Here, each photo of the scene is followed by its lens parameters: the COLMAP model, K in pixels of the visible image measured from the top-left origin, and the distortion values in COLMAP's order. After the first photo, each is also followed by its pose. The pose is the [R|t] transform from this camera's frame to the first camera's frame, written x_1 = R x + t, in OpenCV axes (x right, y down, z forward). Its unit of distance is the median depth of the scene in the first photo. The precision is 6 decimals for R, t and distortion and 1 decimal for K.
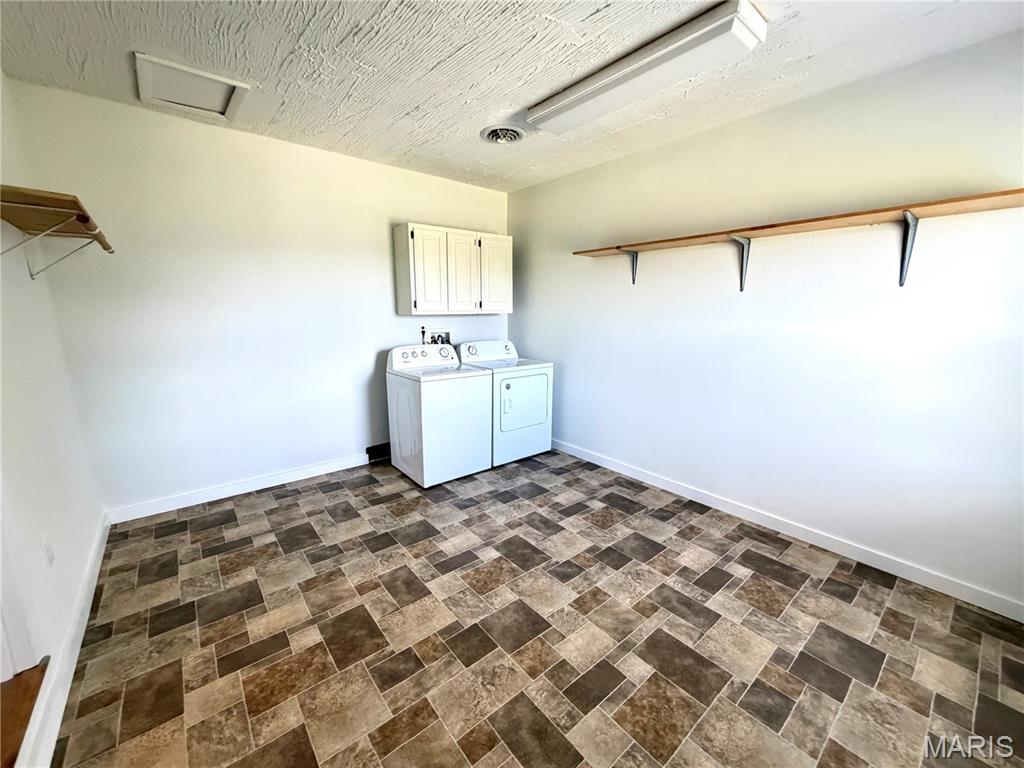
lens RADIAL K [[410.1, 0, 512.3], [0, 410.1, 353.2], [0, 0, 1]] dist [0.000311, -0.000931]
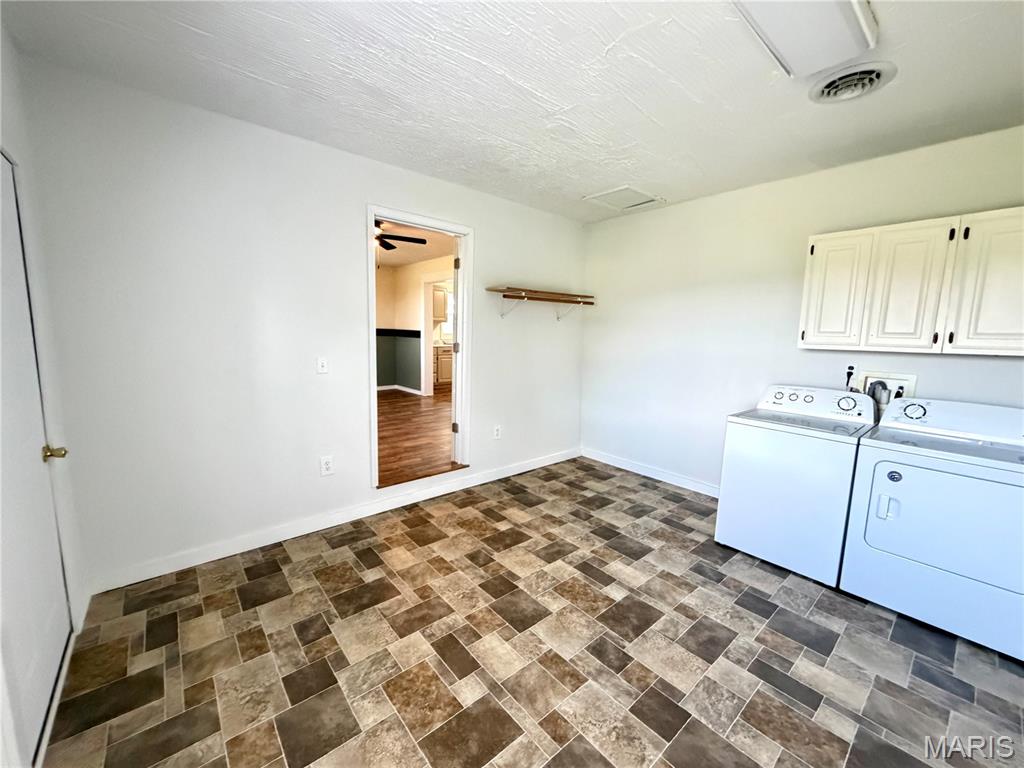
lens RADIAL K [[410.1, 0, 513.2], [0, 410.1, 384.9], [0, 0, 1]] dist [0.000311, -0.000931]
pose [[0.022215, 0.127975, -0.991529, 0.773705], [-0.133543, 0.983265, 0.123917, -0.066368], [0.990794, 0.129659, 0.038934, 0.626455]]
